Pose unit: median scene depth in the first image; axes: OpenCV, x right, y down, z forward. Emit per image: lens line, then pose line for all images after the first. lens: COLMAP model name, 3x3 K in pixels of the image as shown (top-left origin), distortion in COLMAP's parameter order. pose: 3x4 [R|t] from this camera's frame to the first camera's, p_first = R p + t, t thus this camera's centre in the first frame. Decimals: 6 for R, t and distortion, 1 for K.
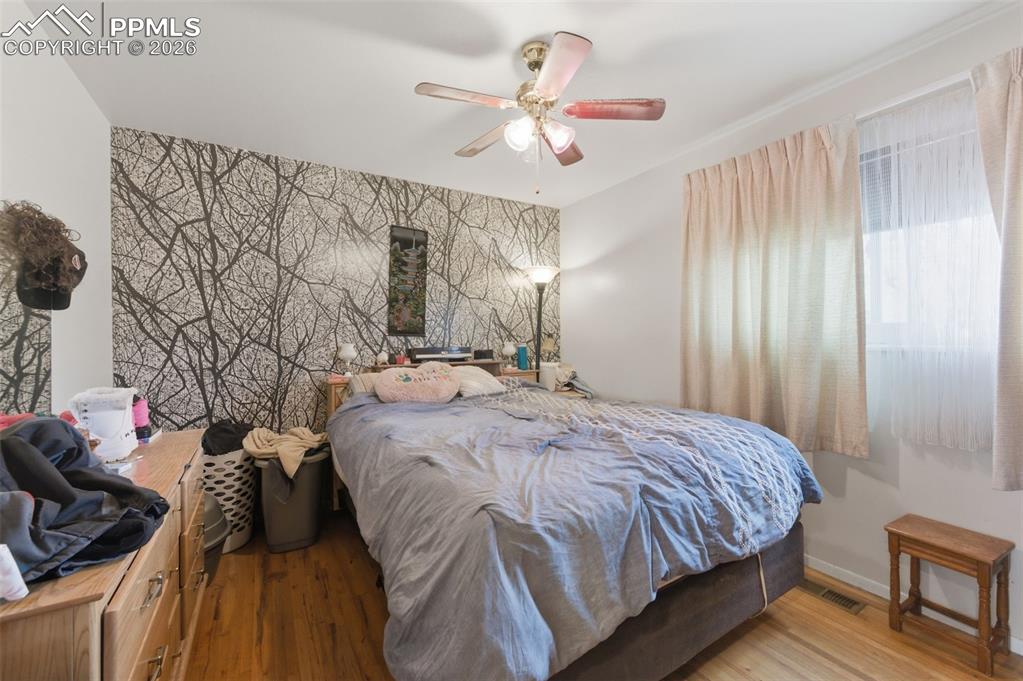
lens RADIAL K [[413.6, 0, 517.3], [0, 413.6, 337.5], [0, 0, 1]] dist [0.002644, -0.000023]
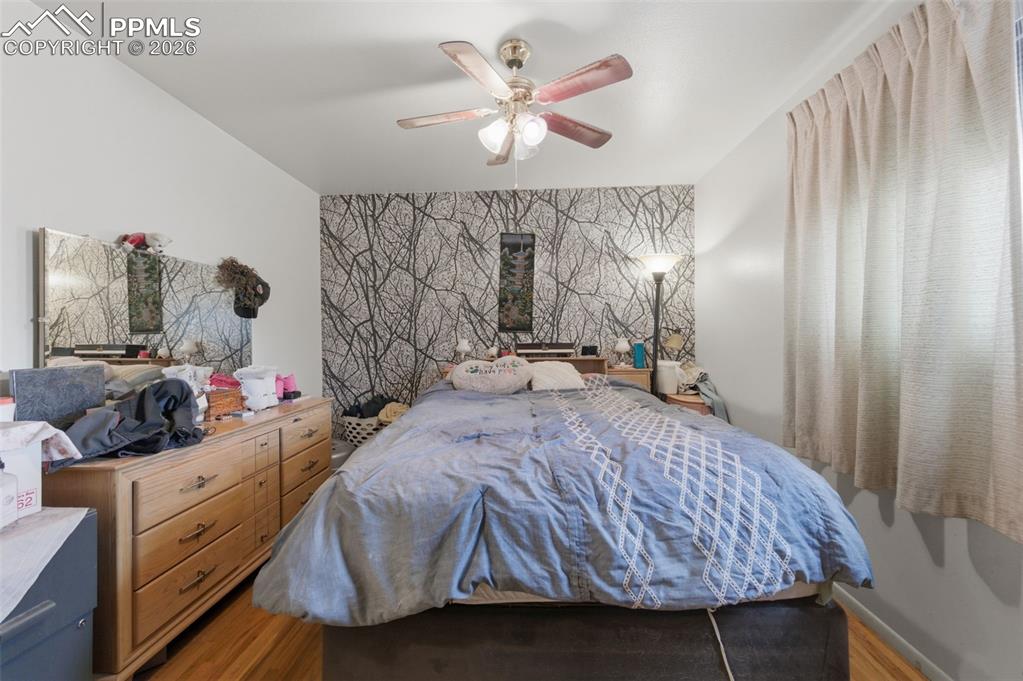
lens RADIAL K [[413.6, 0, 517.3], [0, 413.6, 337.5], [0, 0, 1]] dist [0.002644, -0.000023]
pose [[0.834710, 0.001786, -0.550687, 0.363037], [0.003883, 0.999951, 0.009129, 0.000002], [0.550676, -0.009759, 0.834662, 0.094507]]
